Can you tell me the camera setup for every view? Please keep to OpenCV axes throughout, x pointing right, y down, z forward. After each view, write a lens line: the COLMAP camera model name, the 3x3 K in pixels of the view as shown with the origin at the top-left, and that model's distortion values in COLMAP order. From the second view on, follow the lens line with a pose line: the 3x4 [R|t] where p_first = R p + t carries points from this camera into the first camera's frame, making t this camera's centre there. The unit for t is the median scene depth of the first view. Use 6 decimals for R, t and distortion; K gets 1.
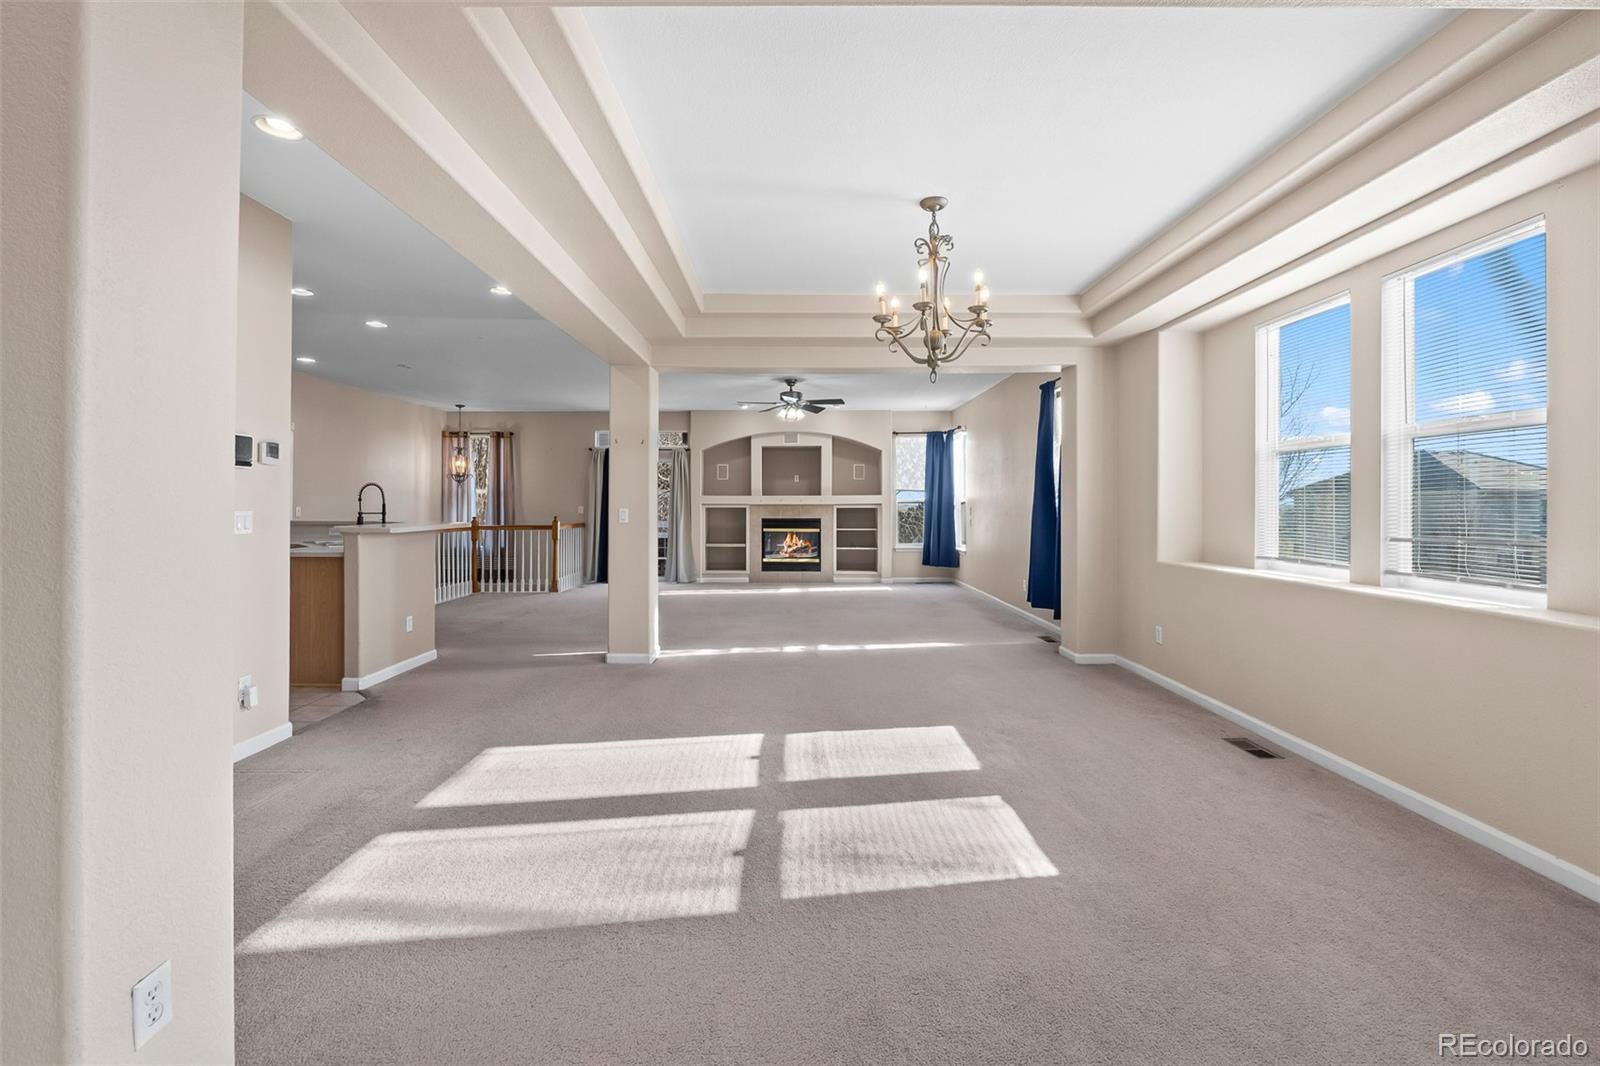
lens RADIAL K [[682.4, 0, 787.2], [0, 682.4, 500.1], [0, 0, 1]] dist [-0.001504, 0.000033]
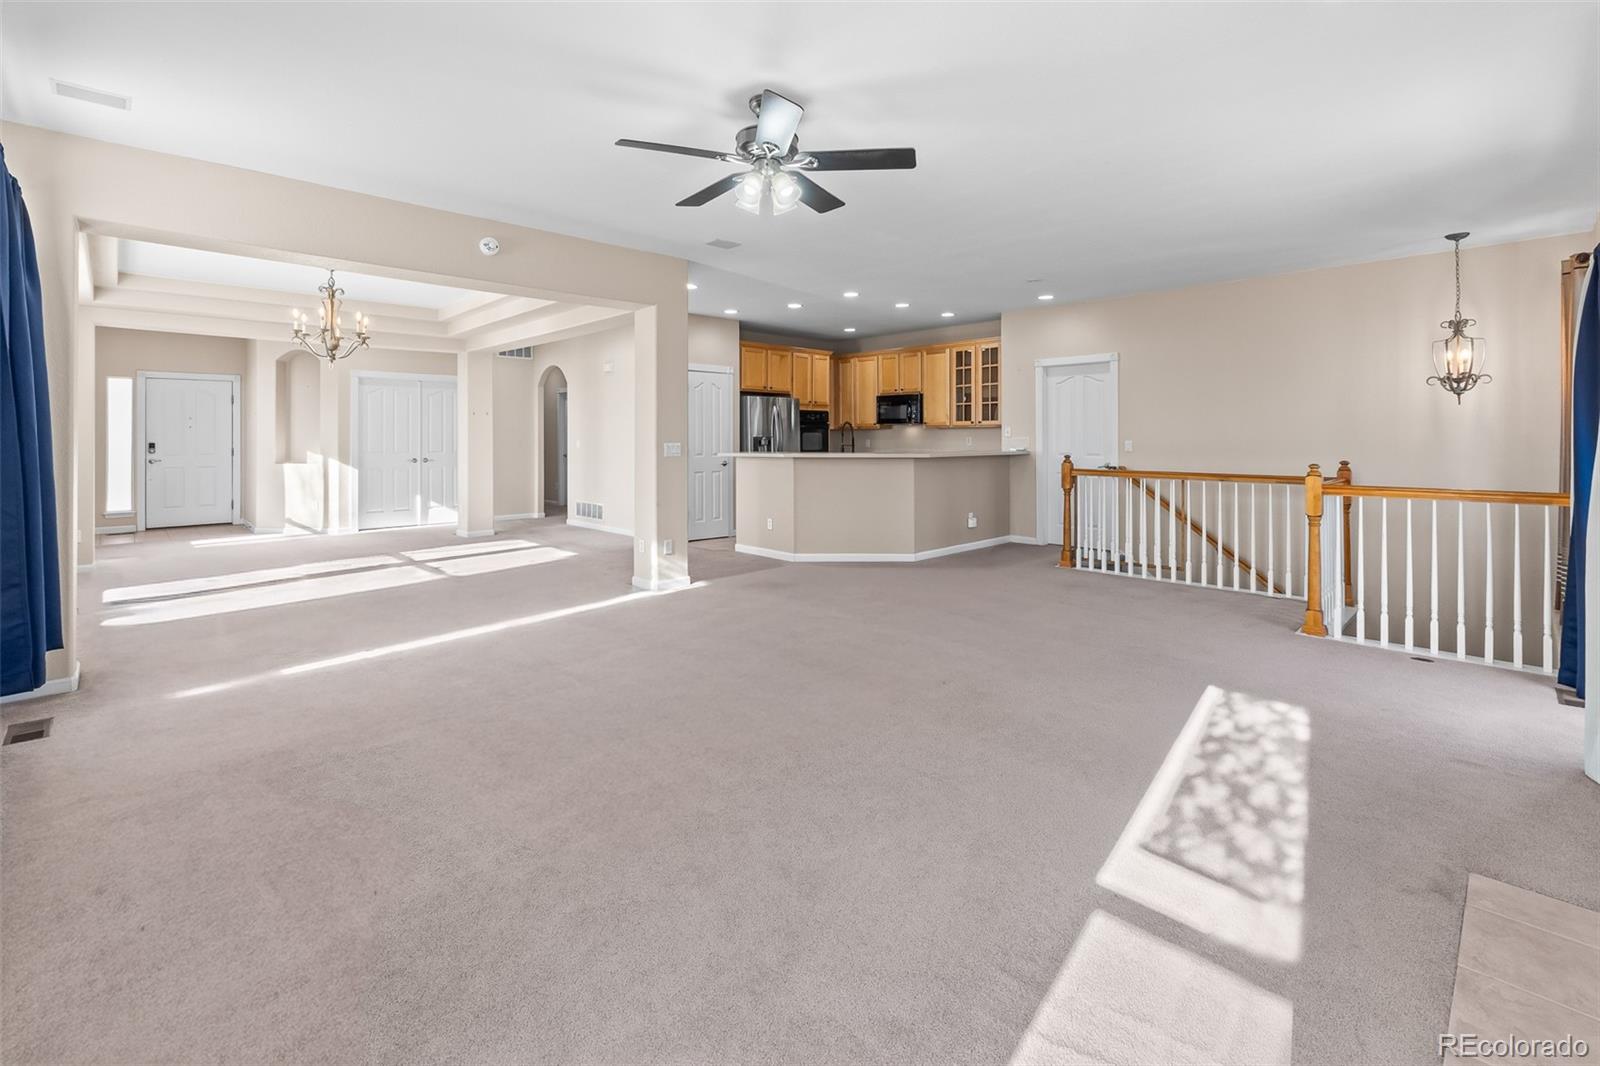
lens RADIAL K [[709.6, 0, 793.4], [0, 709.6, 436.3], [0, 0, 1]] dist [0.000546, 0.000166]
pose [[-0.712392, -0.002791, -0.701776, 0.205743], [0.005331, 0.999942, -0.009388, 0.007324], [0.701761, -0.010429, -0.712336, 0.980098]]
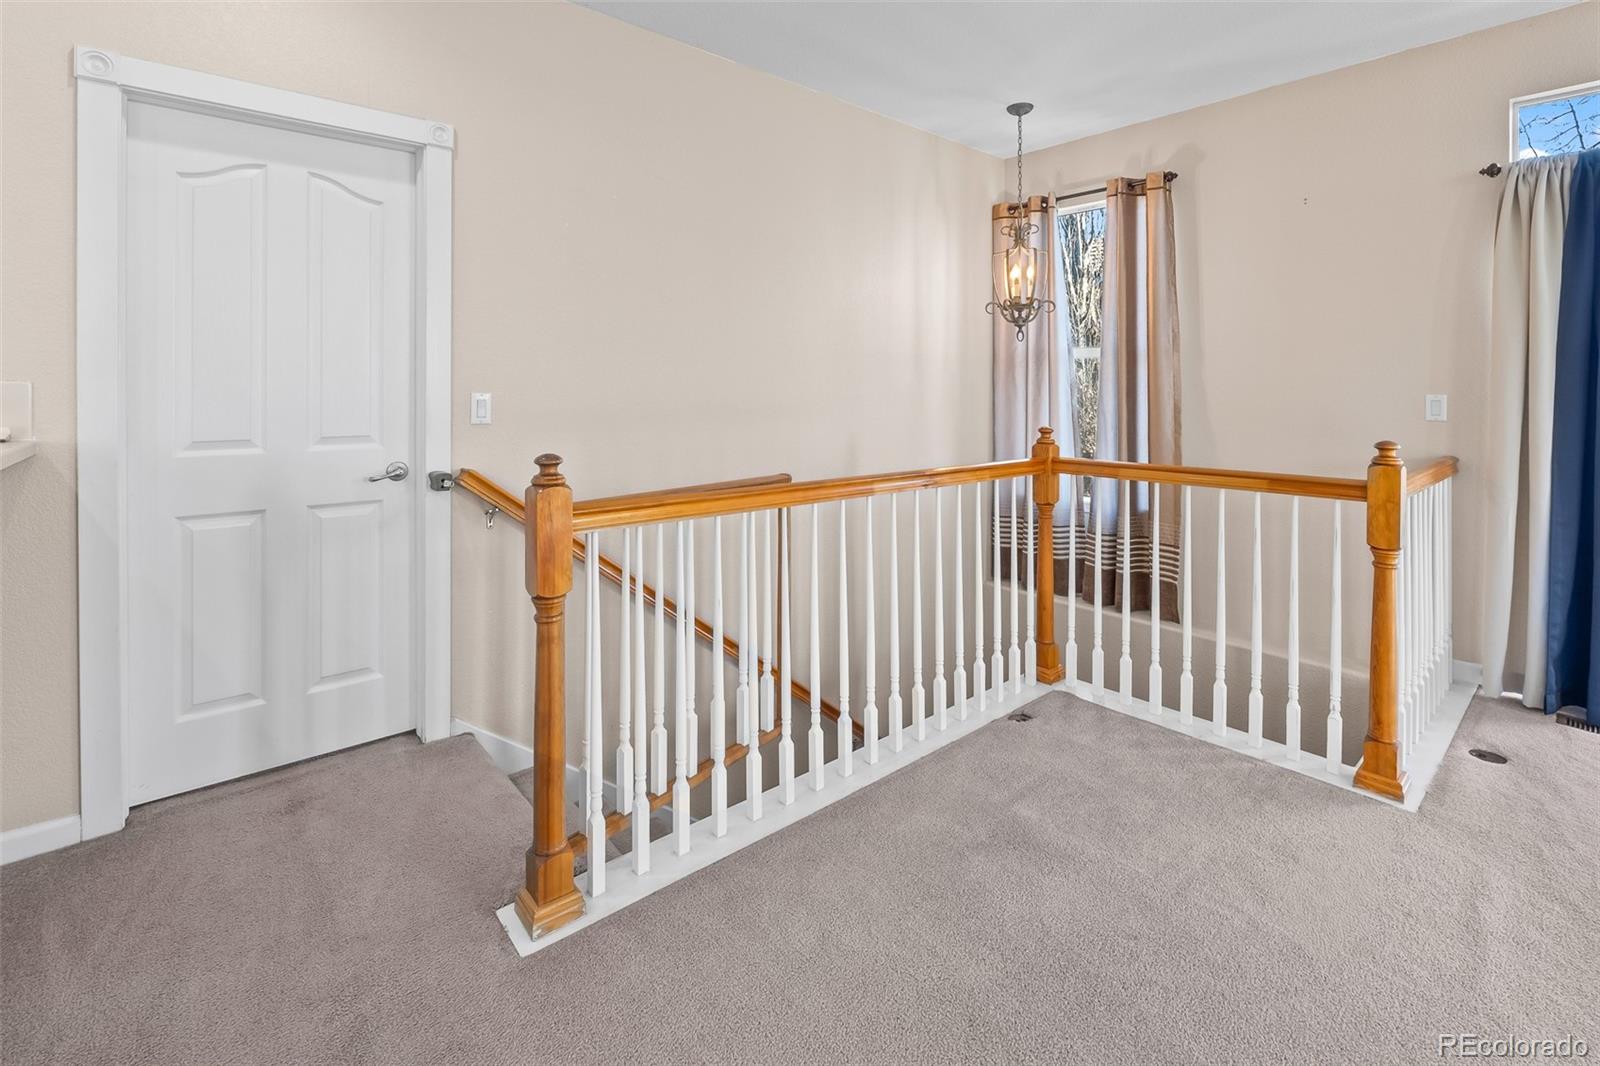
lens RADIAL K [[724.1, 0, 806.1], [0, 724.1, 384.1], [0, 0, 1]] dist [-0.002931, -0.000619]
pose [[0.665080, -0.001369, -0.746771, -0.259996], [0.004011, 0.999990, 0.001739, 0.003882], [0.746762, -0.004152, 0.665079, 0.635948]]
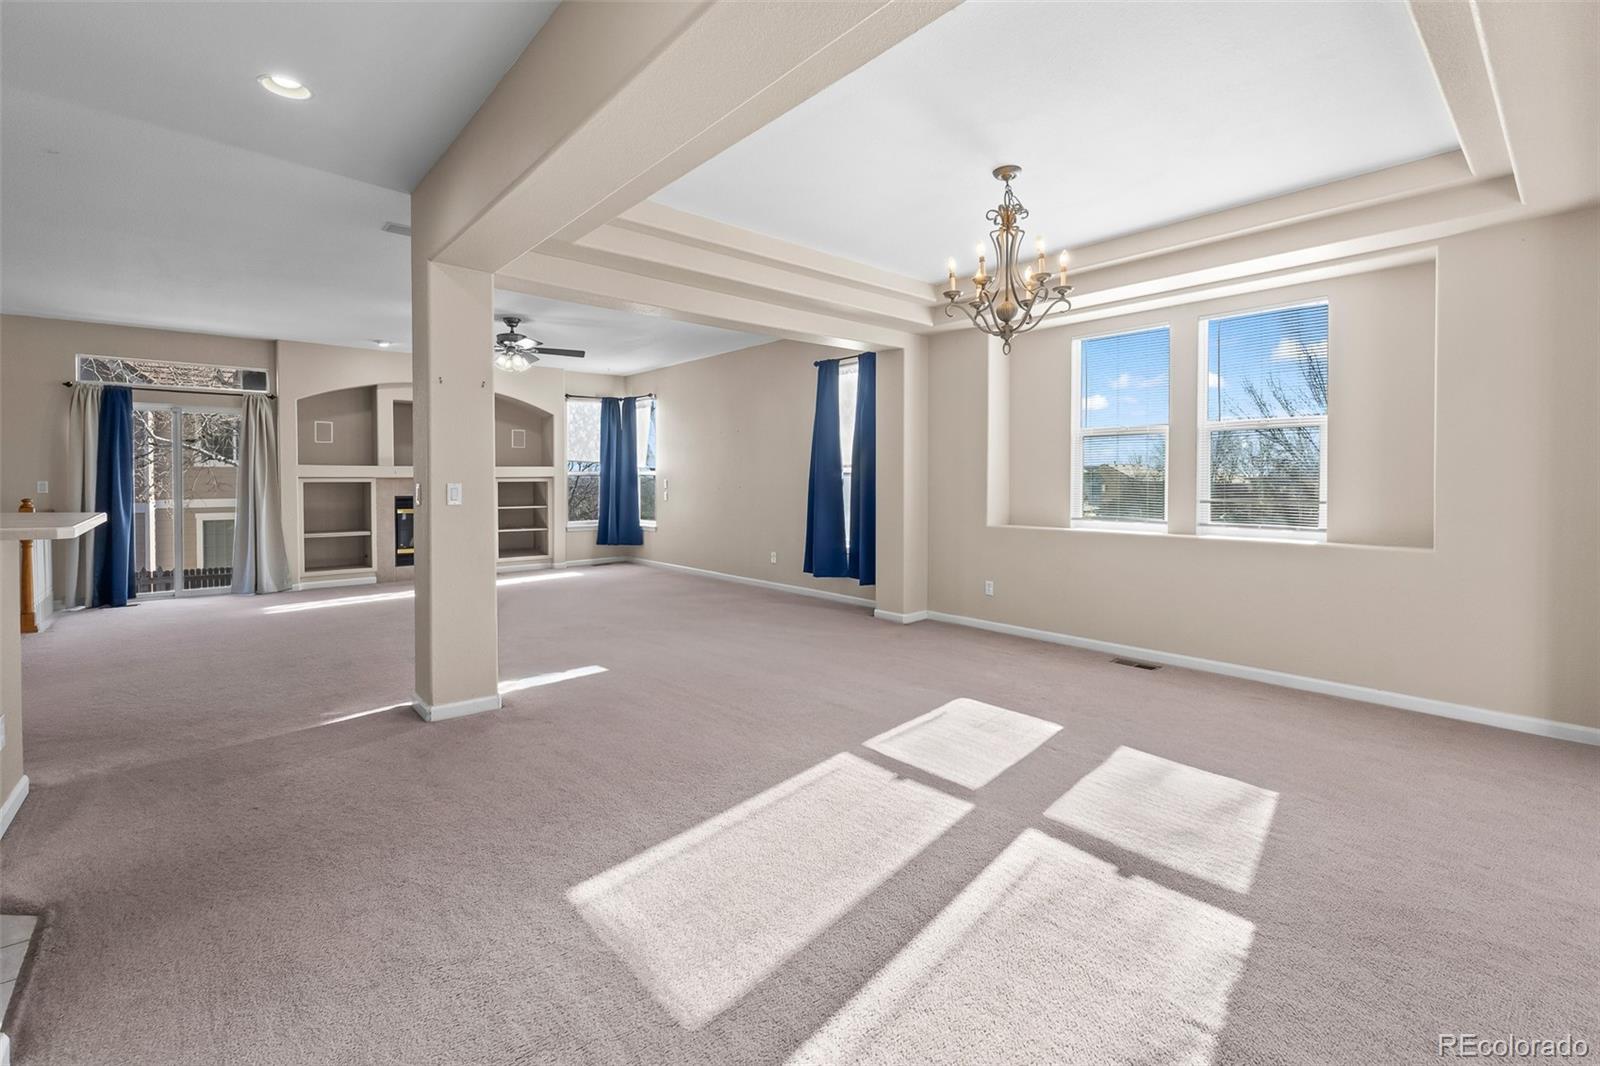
lens RADIAL K [[699.6, 0, 791.4], [0, 699.6, 489.3], [0, 0, 1]] dist [-0.003143, -0.000015]
pose [[0.753648, -0.011193, 0.657183, -0.216145], [-0.003740, 0.999766, 0.021316, 0.001162], [-0.657268, -0.018523, 0.753429, 0.135647]]
